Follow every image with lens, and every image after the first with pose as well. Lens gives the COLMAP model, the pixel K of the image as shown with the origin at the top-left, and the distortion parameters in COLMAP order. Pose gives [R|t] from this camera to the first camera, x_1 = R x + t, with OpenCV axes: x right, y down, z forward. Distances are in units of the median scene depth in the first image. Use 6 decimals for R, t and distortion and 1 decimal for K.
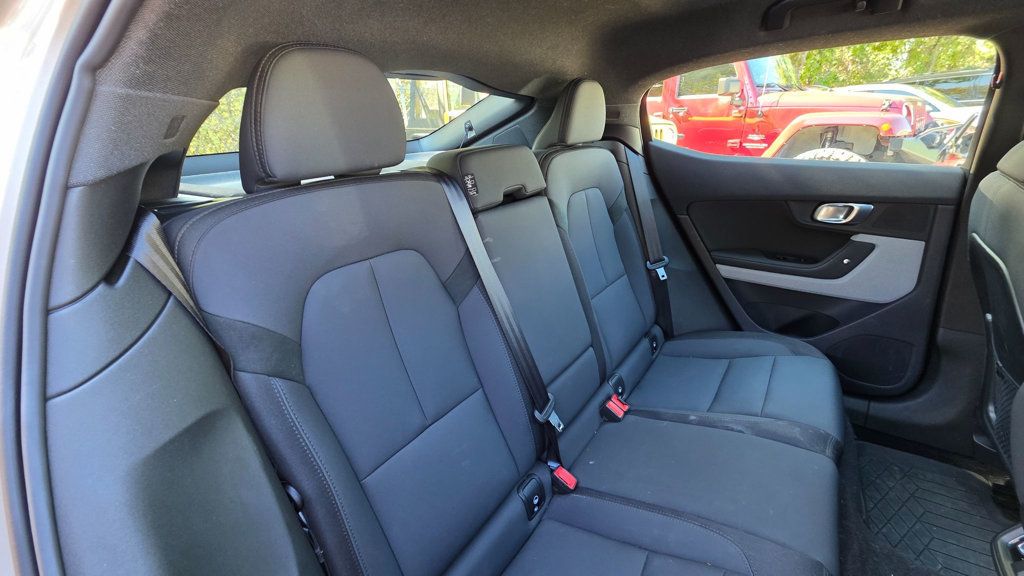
lens RADIAL K [[410.7, 0, 522.9], [0, 410.7, 293.7], [0, 0, 1]] dist [0.002991, -0.000381]
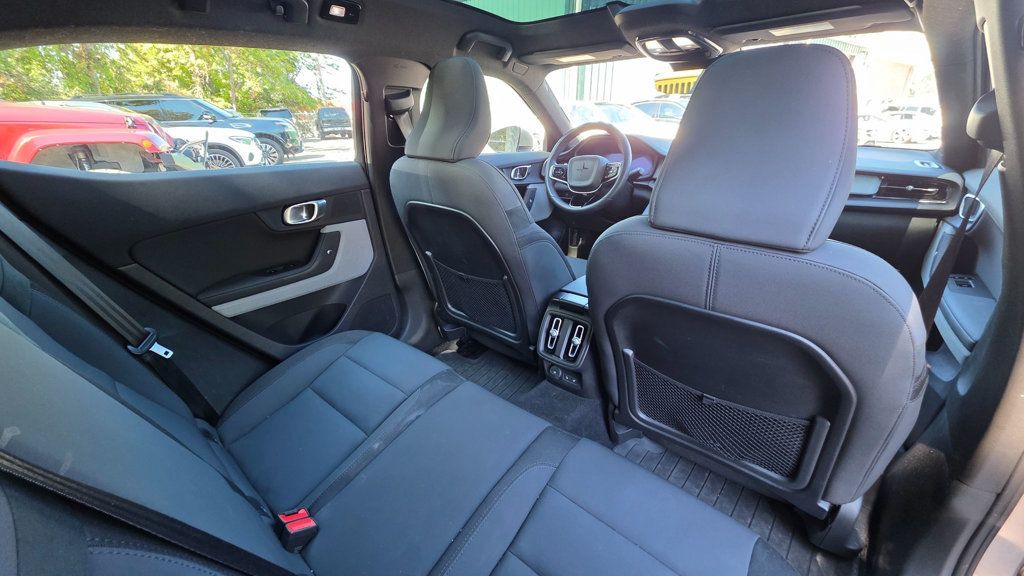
lens RADIAL K [[410.7, 0, 516.8], [0, 410.7, 289.9], [0, 0, 1]] dist [0.002991, -0.000381]
pose [[0.091438, -0.359194, 0.928773, -0.192997], [0.407876, 0.864364, 0.294129, -0.094306], [-0.908447, 0.351929, 0.225543, 0.284054]]
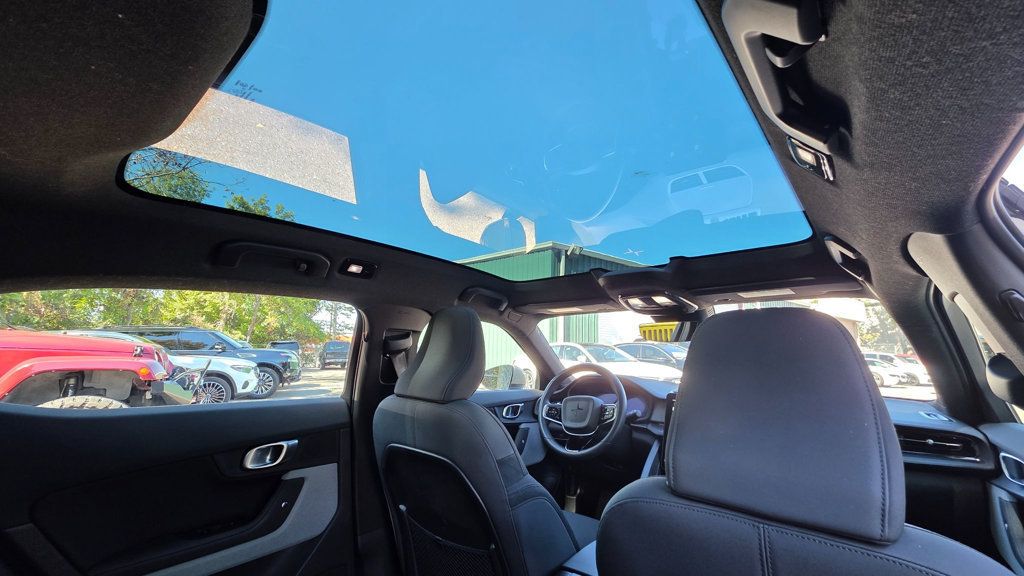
lens RADIAL K [[410.7, 0, 513.3], [0, 410.7, 292.3], [0, 0, 1]] dist [0.002991, -0.000381]
pose [[0.080931, 0.178694, 0.980571, -0.140519], [0.385266, 0.901724, -0.196123, -0.111144], [-0.919250, 0.393653, 0.004133, 0.286966]]
